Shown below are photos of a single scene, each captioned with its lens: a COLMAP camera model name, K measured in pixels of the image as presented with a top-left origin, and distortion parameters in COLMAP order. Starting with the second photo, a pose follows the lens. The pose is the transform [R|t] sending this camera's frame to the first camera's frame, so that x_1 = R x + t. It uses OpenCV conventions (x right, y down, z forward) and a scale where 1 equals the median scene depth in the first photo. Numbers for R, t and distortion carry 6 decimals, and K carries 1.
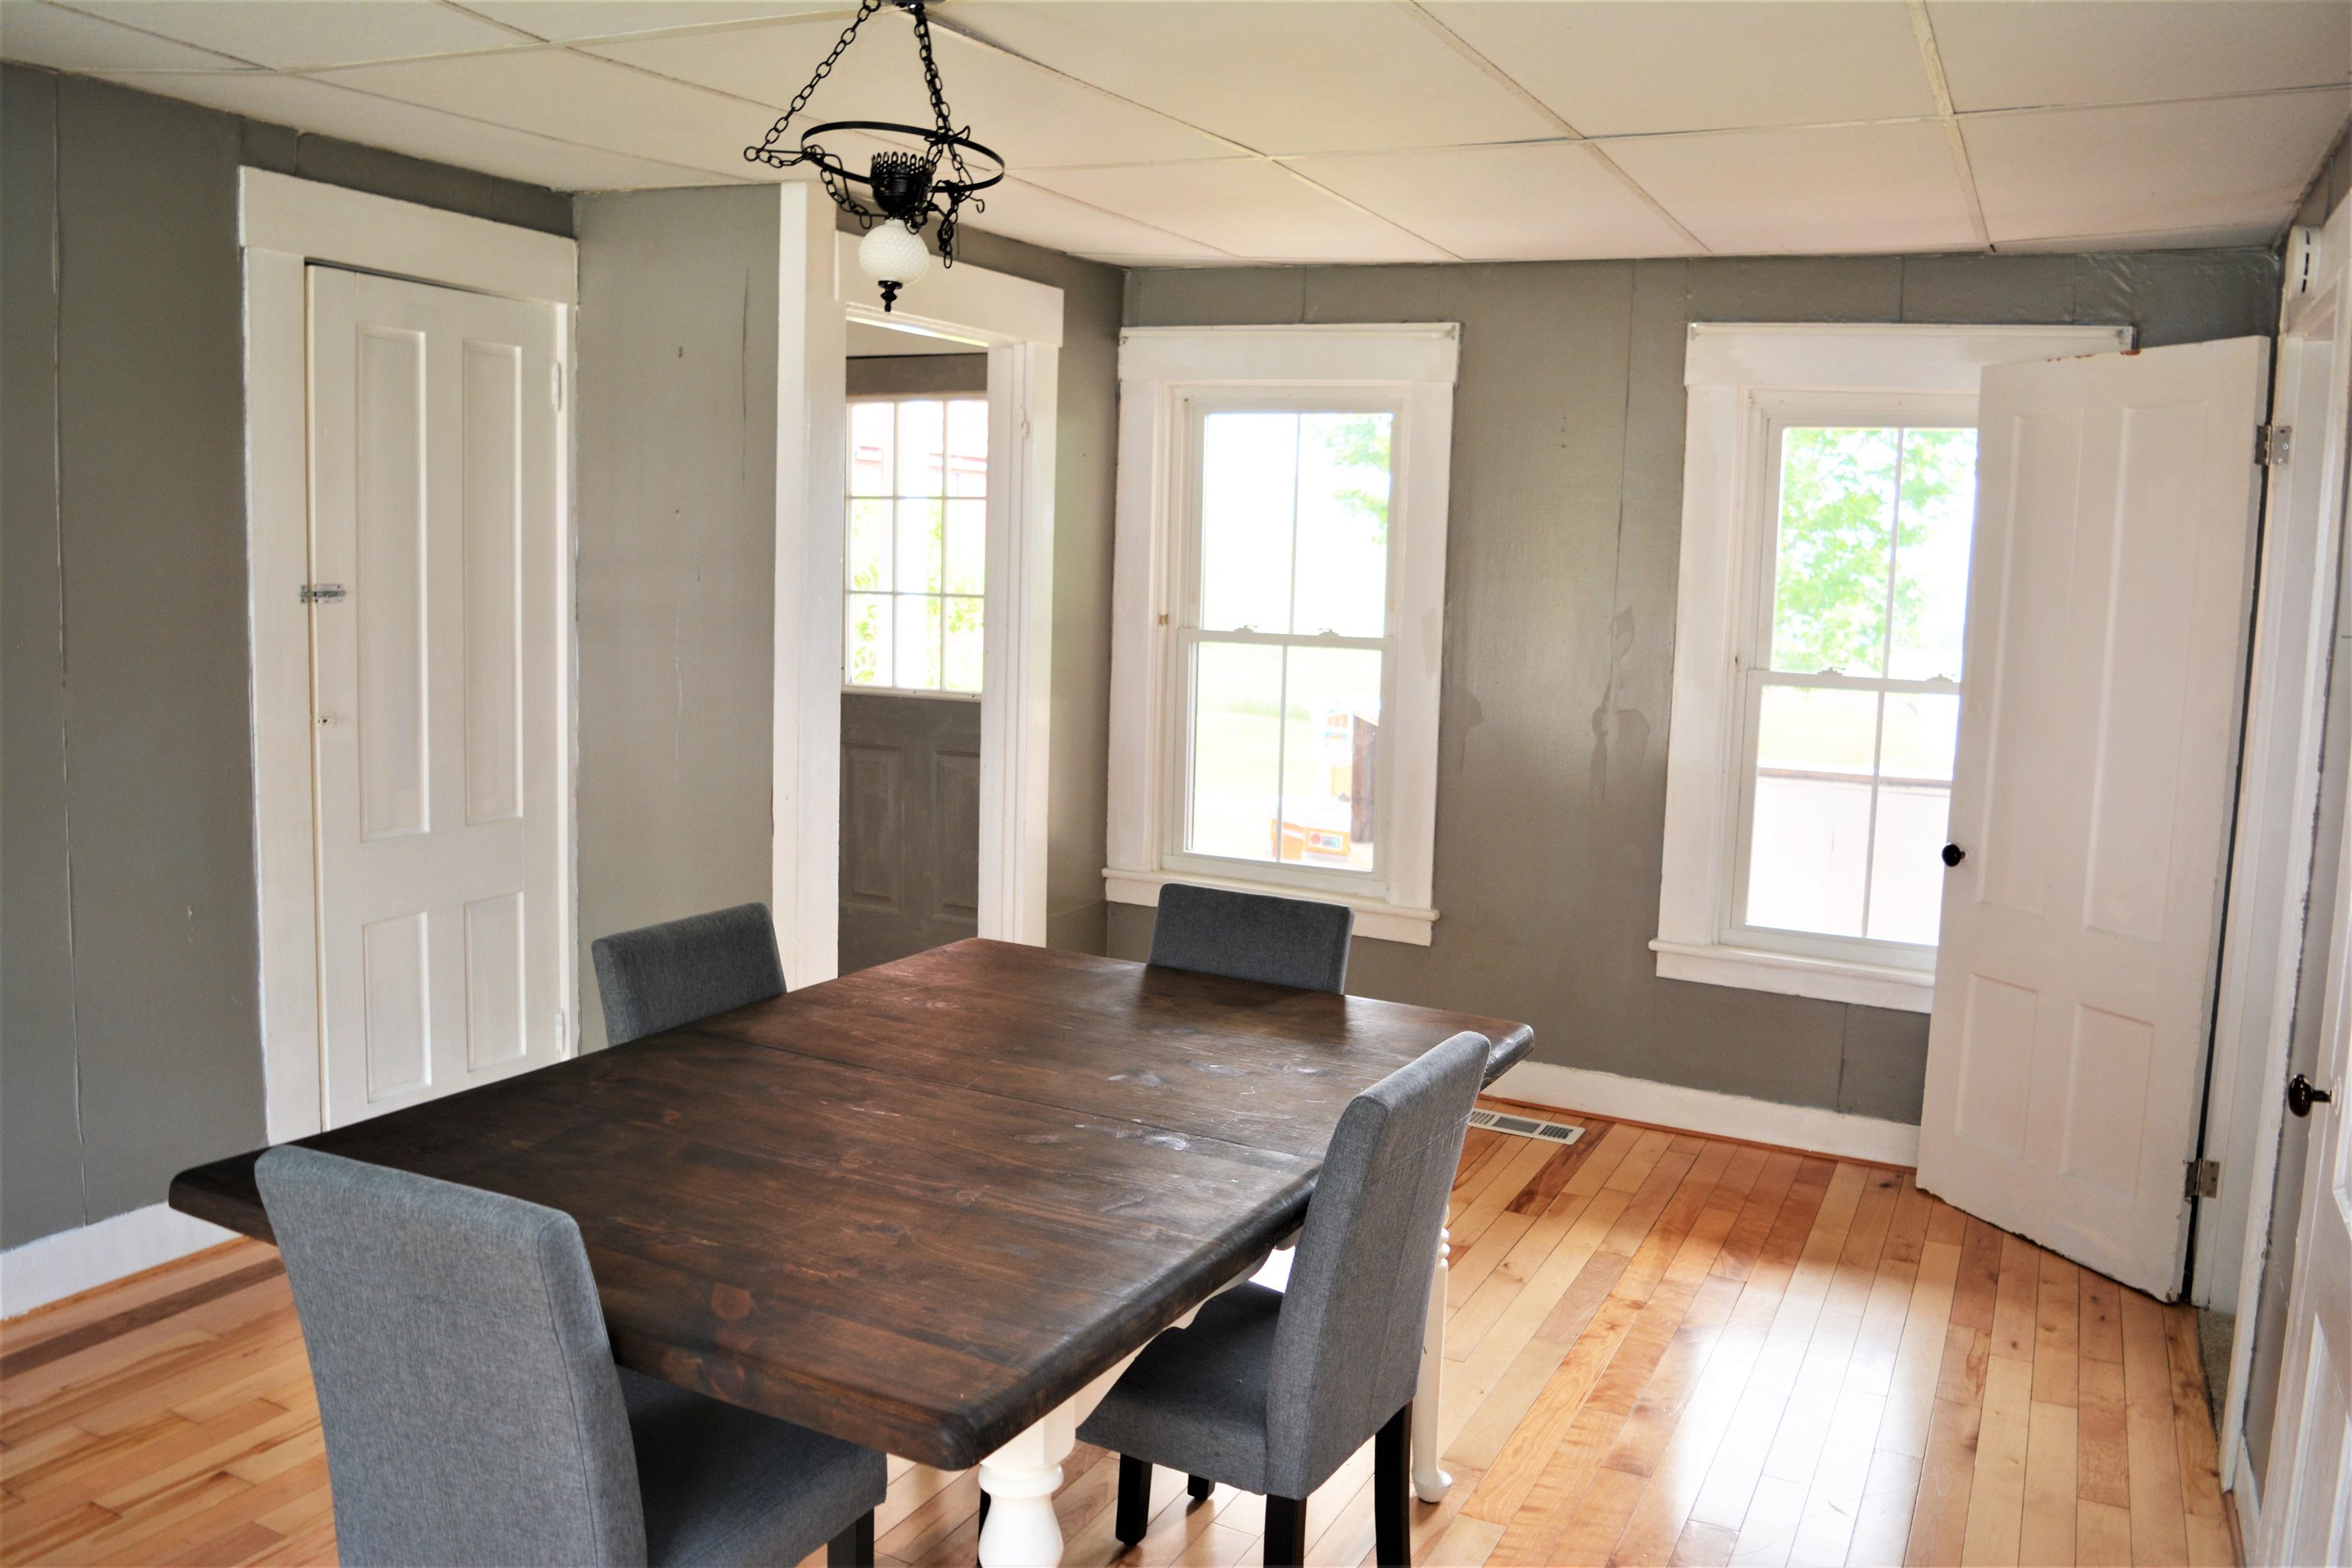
lens RADIAL K [[1868.8, 0, 1142.7], [0, 1868.8, 785.6], [0, 0, 1]] dist [-0.071418, 0.005891]
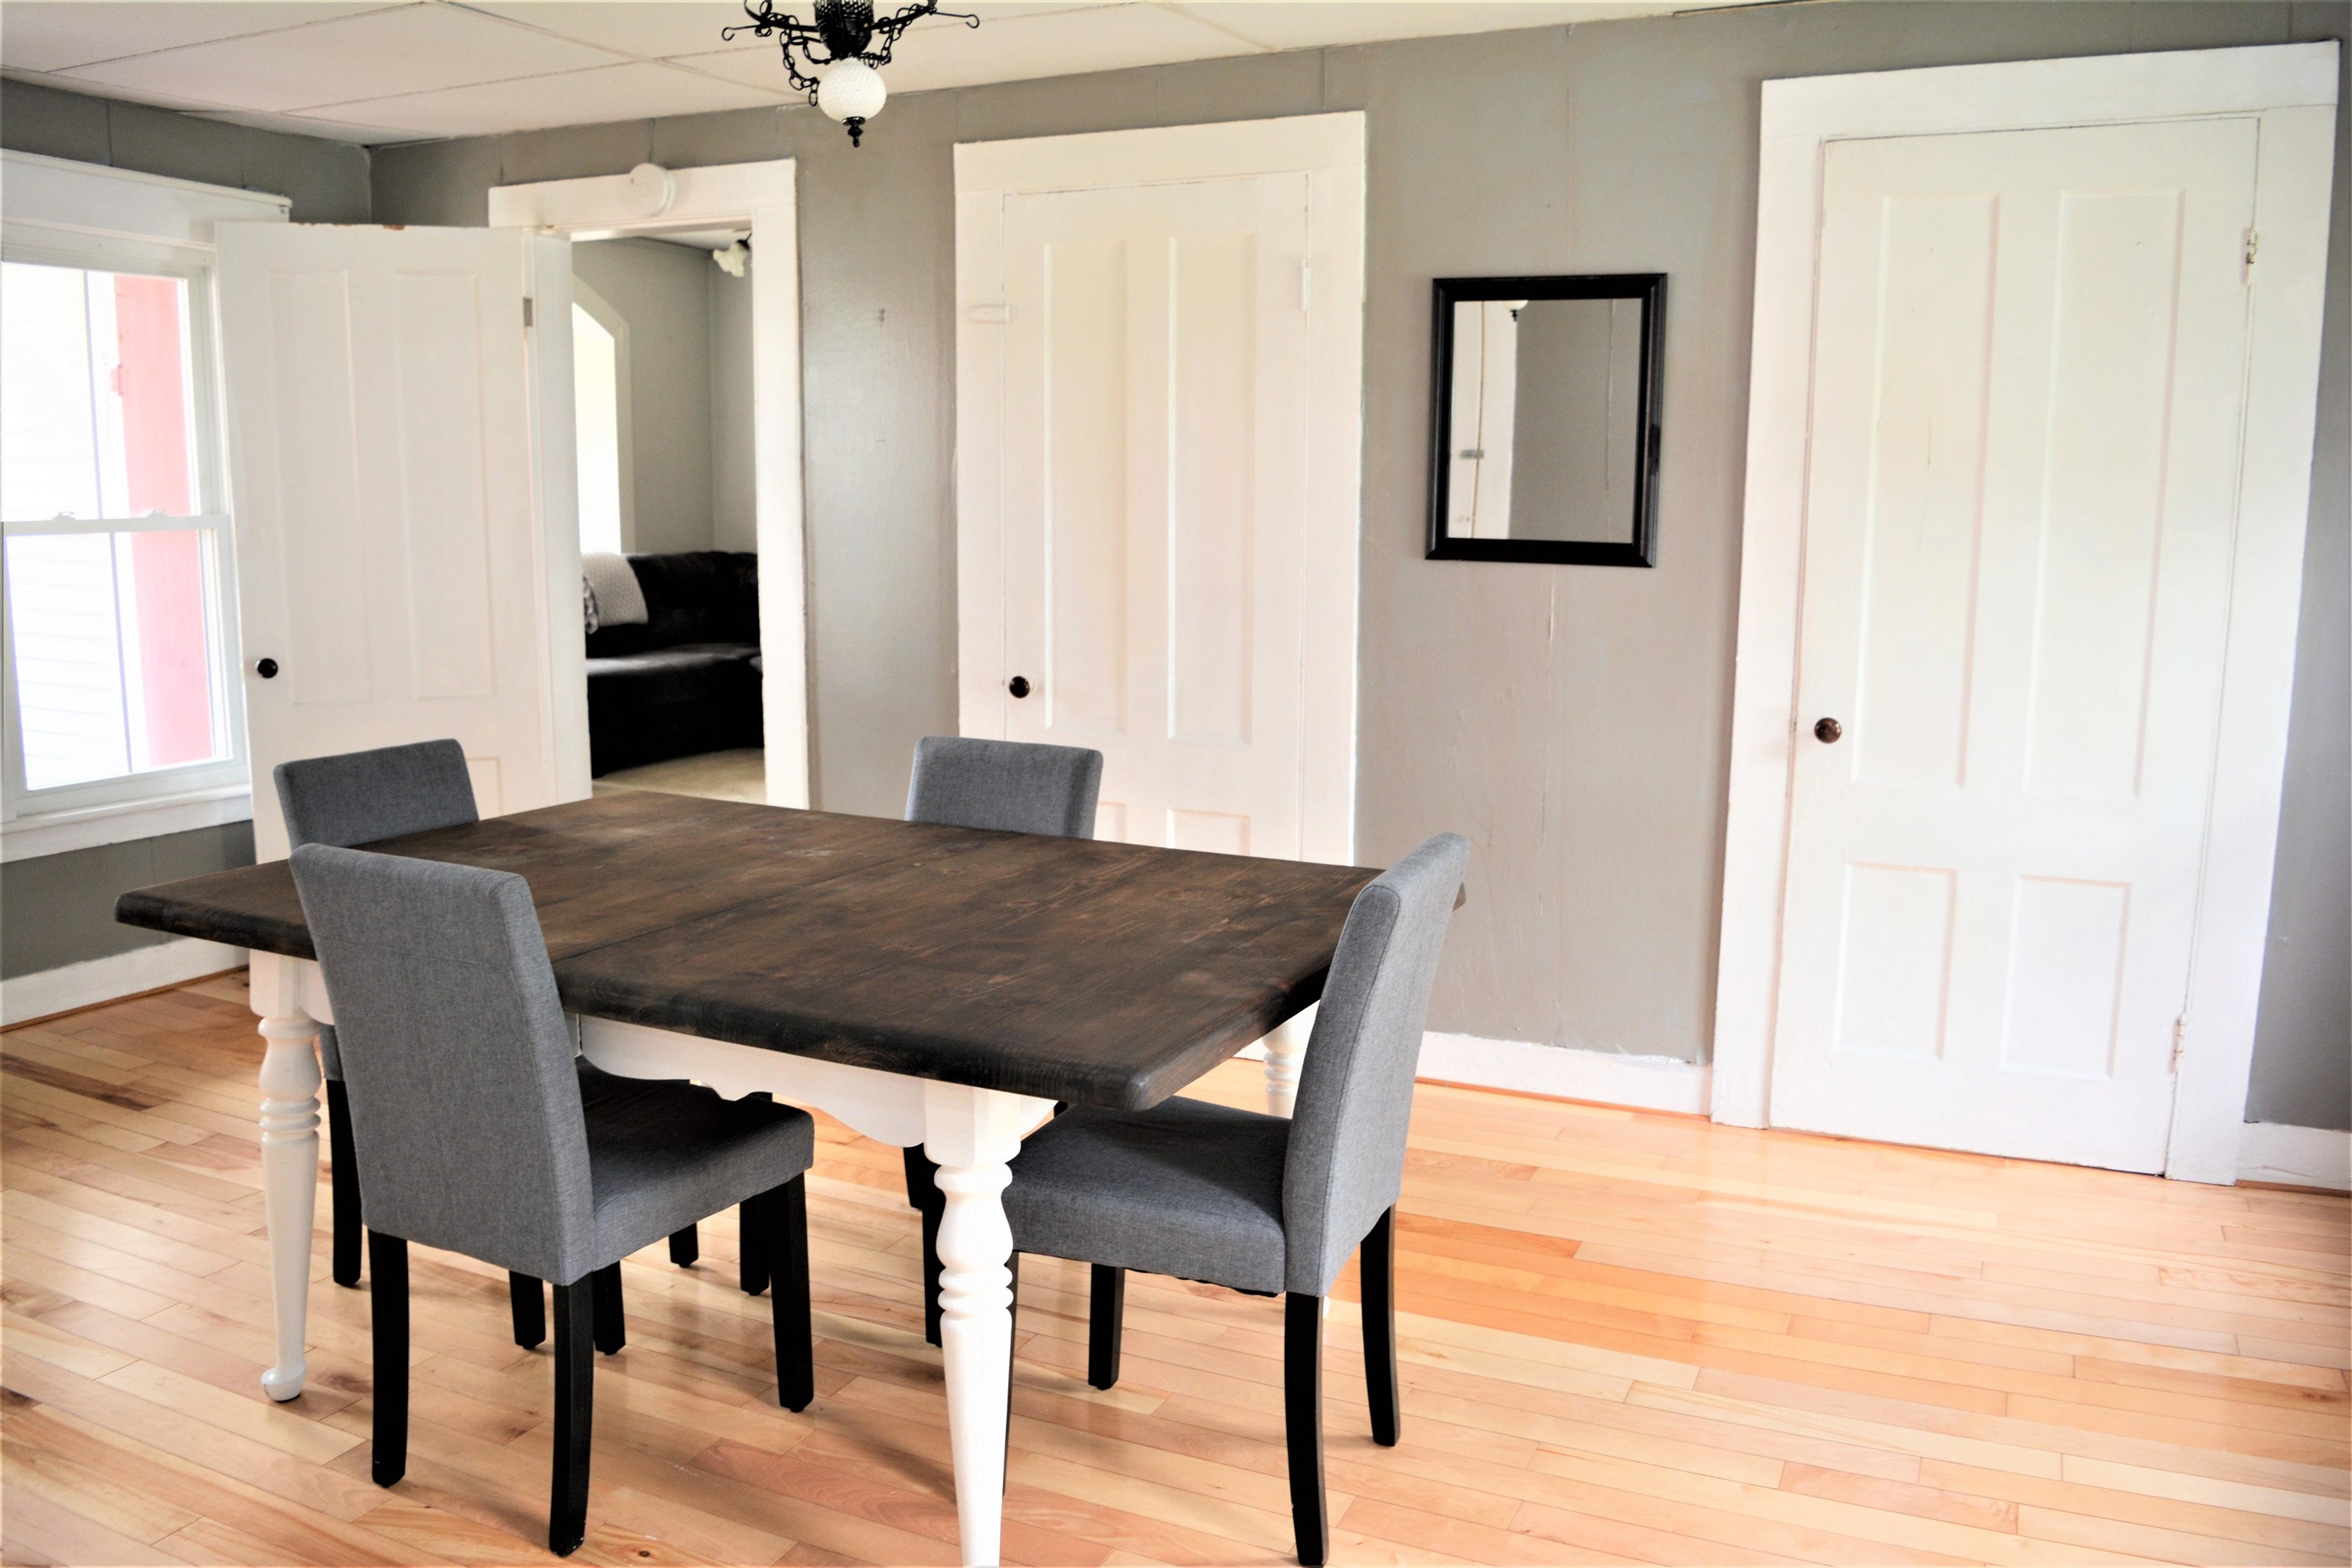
lens RADIAL K [[1868.8, 0, 1142.7], [0, 1868.8, 785.6], [0, 0, 1]] dist [-0.071418, 0.005891]
pose [[-0.018331, -0.197689, 0.980093, -1.155707], [0.123820, 0.972263, 0.198425, -0.082711], [-0.992135, 0.124993, 0.006656, 0.813881]]
